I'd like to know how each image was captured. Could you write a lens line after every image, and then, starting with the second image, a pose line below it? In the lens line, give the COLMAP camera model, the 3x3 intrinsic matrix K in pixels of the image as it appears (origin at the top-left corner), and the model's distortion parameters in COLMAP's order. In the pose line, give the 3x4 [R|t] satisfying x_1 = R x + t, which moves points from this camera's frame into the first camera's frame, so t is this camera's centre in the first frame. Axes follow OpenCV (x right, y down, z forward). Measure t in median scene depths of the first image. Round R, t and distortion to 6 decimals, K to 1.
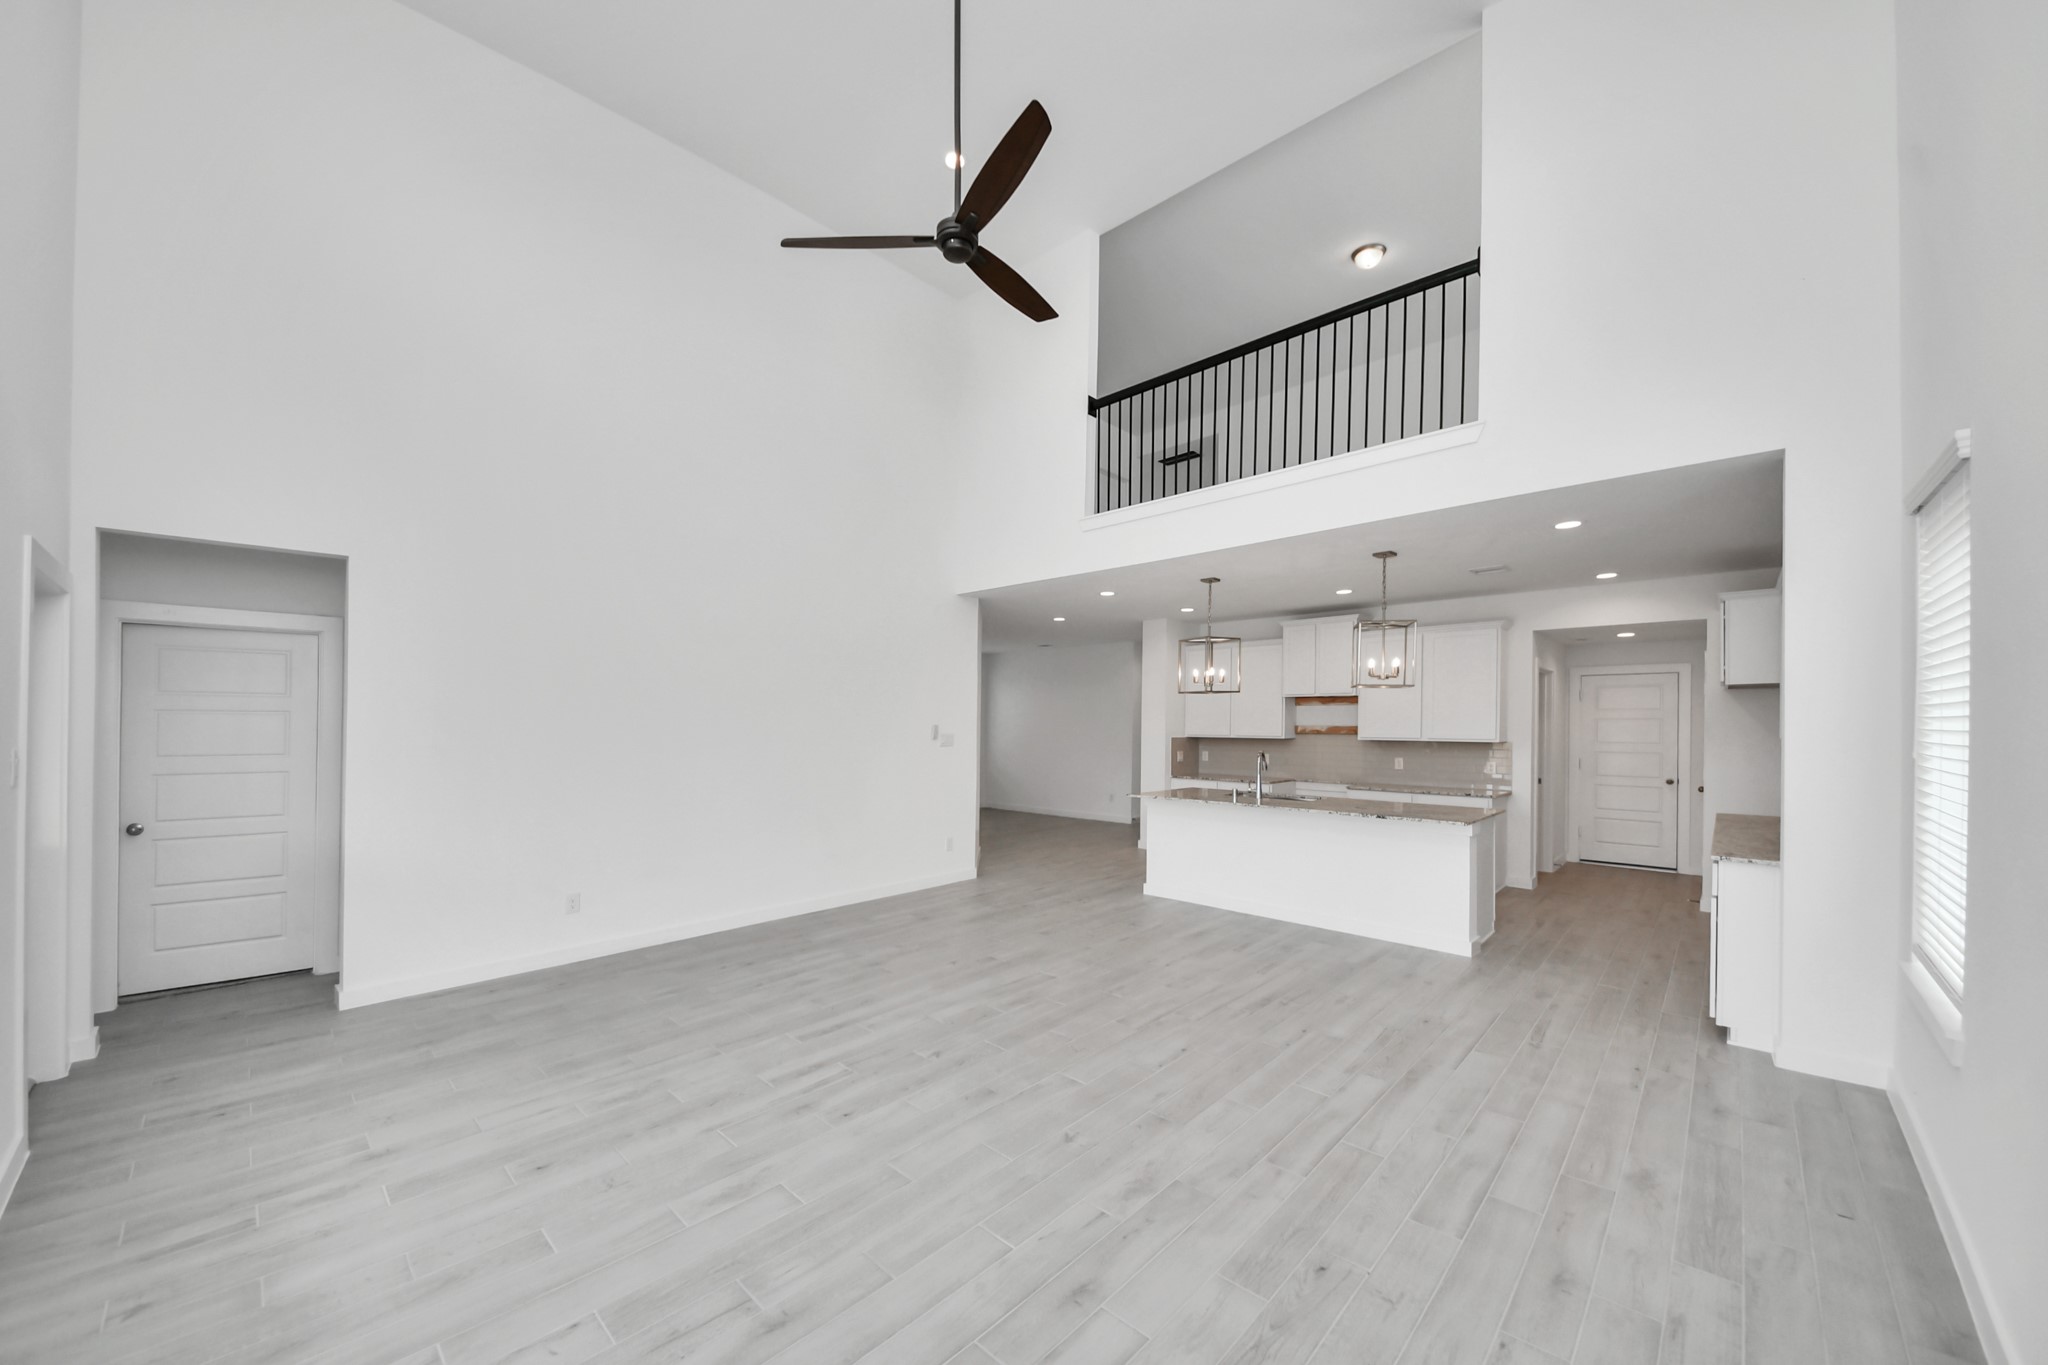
lens RADIAL K [[737.3, 0, 1027.8], [0, 737.3, 721.0], [0, 0, 1]] dist [0.048734, -0.029568]
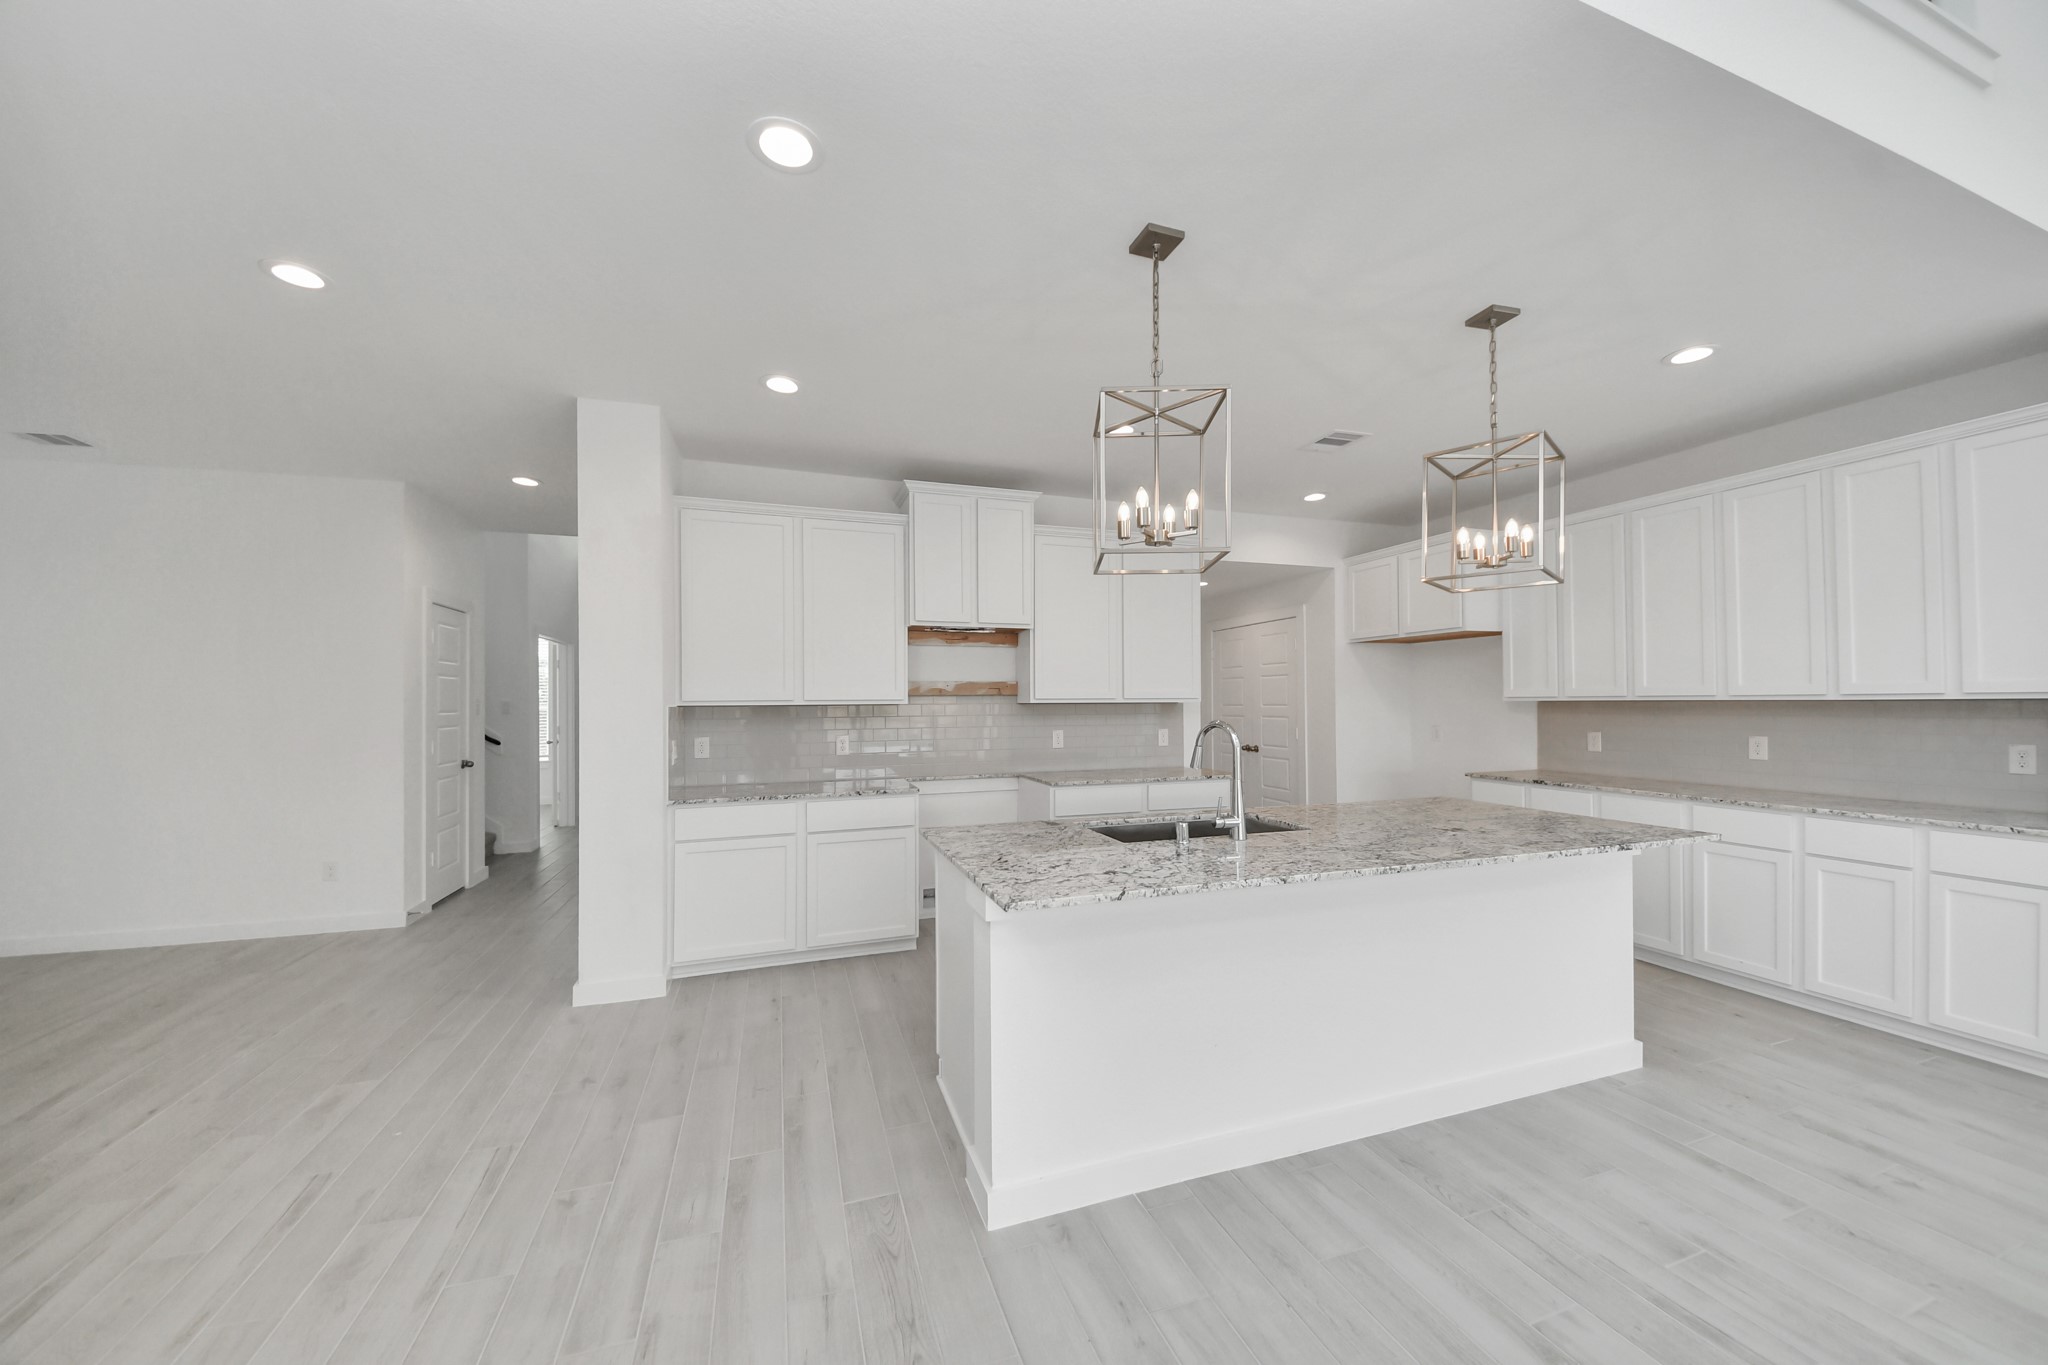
lens RADIAL K [[718.5, 0, 1022.7], [0, 718.5, 695.2], [0, 0, 1]] dist [0.031611, -0.019314]
pose [[0.470474, 0.000419, 0.882414, -0.092260], [0.003549, 0.999991, -0.002367, 0.024241], [-0.882407, 0.004246, 0.470468, 0.883411]]
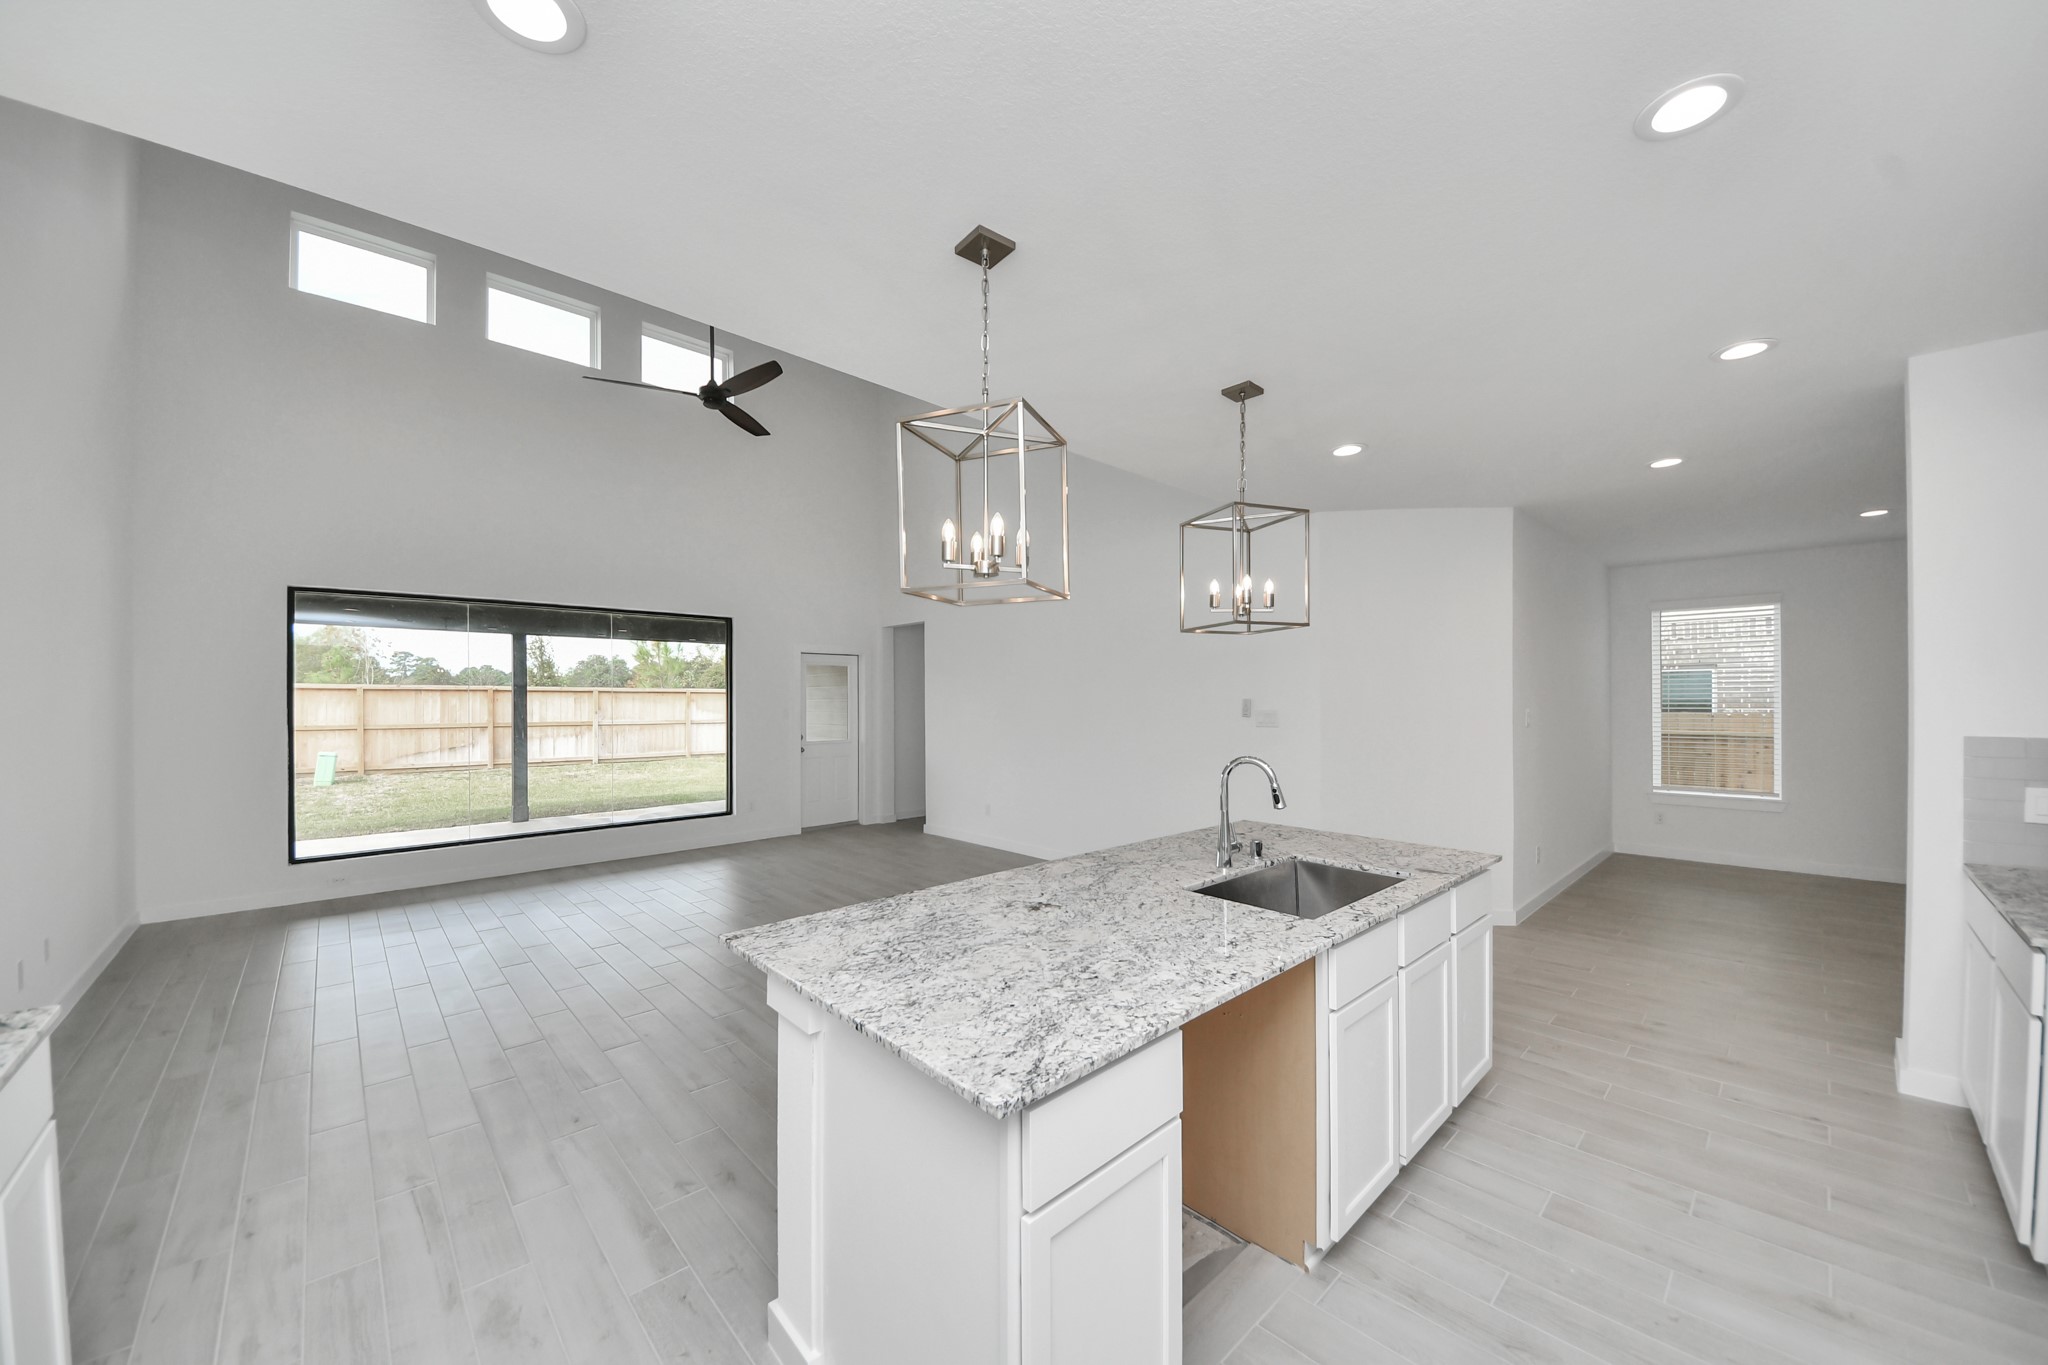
lens RADIAL K [[735.2, 0, 1024.0], [0, 735.2, 682.5], [0, 0, 1]] dist [0.027158, -0.021315]
pose [[-0.061886, -0.024687, -0.997778, 0.723231], [0.006529, 0.999663, -0.025139, 0.006994], [0.998062, -0.008070, -0.061704, 0.877158]]
